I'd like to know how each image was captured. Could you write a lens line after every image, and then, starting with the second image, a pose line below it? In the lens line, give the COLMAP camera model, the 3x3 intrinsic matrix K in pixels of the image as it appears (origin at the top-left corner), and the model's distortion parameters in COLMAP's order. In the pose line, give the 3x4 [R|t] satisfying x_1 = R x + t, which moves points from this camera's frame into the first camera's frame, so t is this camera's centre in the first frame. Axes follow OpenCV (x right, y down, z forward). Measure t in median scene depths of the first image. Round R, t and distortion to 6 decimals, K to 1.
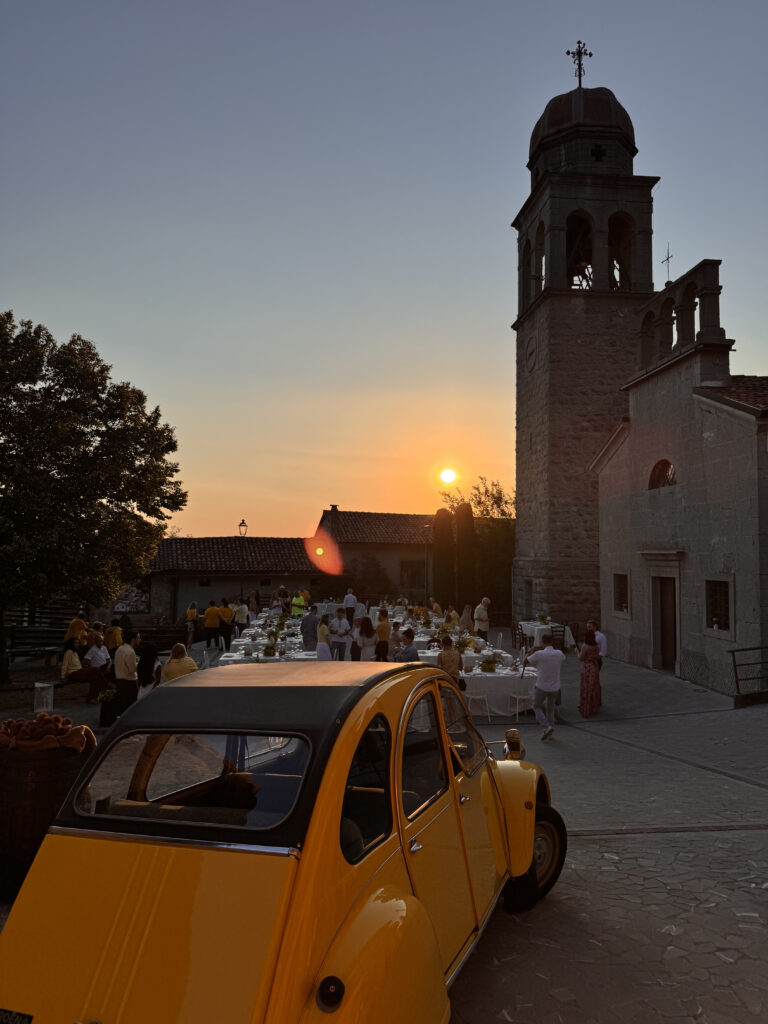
lens RADIAL K [[717.4, 0, 387.4], [0, 717.4, 511.1], [0, 0, 1]] dist [0.112049, -0.161204]
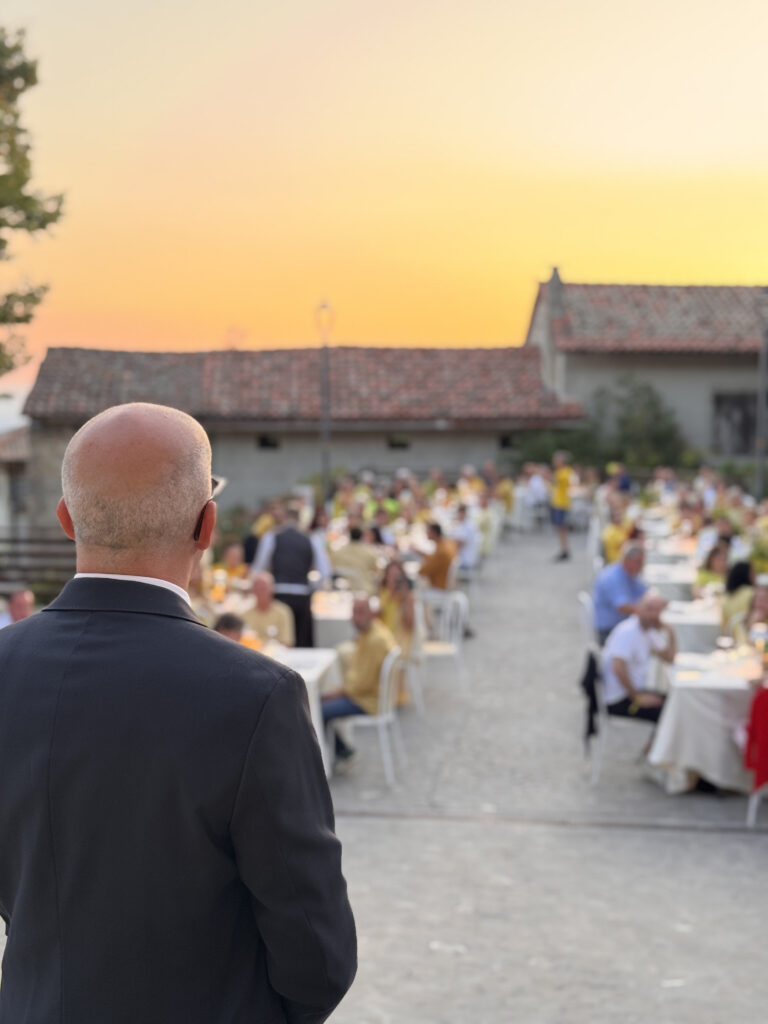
lens RADIAL K [[1428.4, 0, 384.0], [0, 1428.4, 512.0], [0, 0, 1]] dist [0.028536, -0.008073]
pose [[0.968557, 0.008630, -0.248644, 0.056955], [0.025123, 0.990897, 0.132258, 0.031423], [0.247522, -0.134346, 0.959523, 0.182780]]
